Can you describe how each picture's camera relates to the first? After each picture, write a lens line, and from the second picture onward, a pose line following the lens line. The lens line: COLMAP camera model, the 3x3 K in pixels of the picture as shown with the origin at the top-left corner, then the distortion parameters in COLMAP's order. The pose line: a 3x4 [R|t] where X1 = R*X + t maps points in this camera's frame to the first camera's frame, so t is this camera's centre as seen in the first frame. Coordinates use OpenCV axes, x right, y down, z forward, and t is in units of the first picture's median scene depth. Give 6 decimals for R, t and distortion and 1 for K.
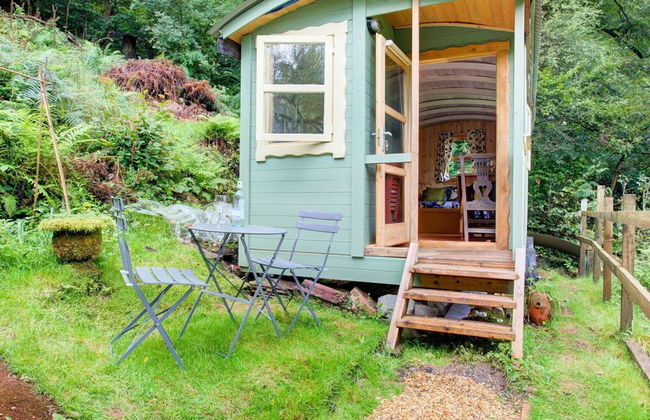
lens RADIAL K [[414.0, 0, 325.0], [0, 414.0, 210.0], [0, 0, 1]] dist [-0.025181, 0.001496]
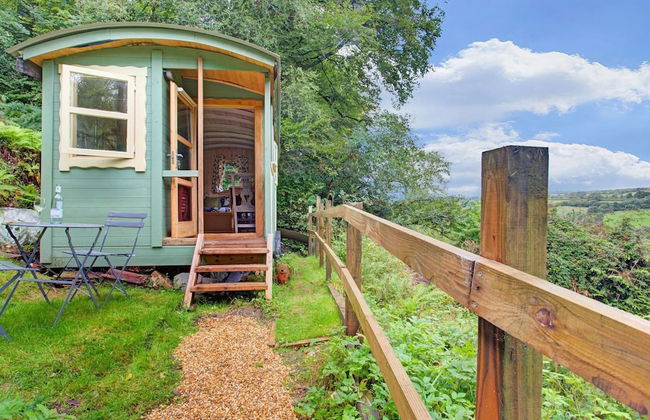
lens RADIAL K [[337.2, 0, 312.1], [0, 337.2, 207.9], [0, 0, 1]] dist [-0.002044, 0.000314]
pose [[0.849646, -0.005725, 0.527322, -0.063237], [0.020092, 0.999566, -0.021521, 0.020332], [-0.526970, 0.028881, 0.849393, -0.167447]]
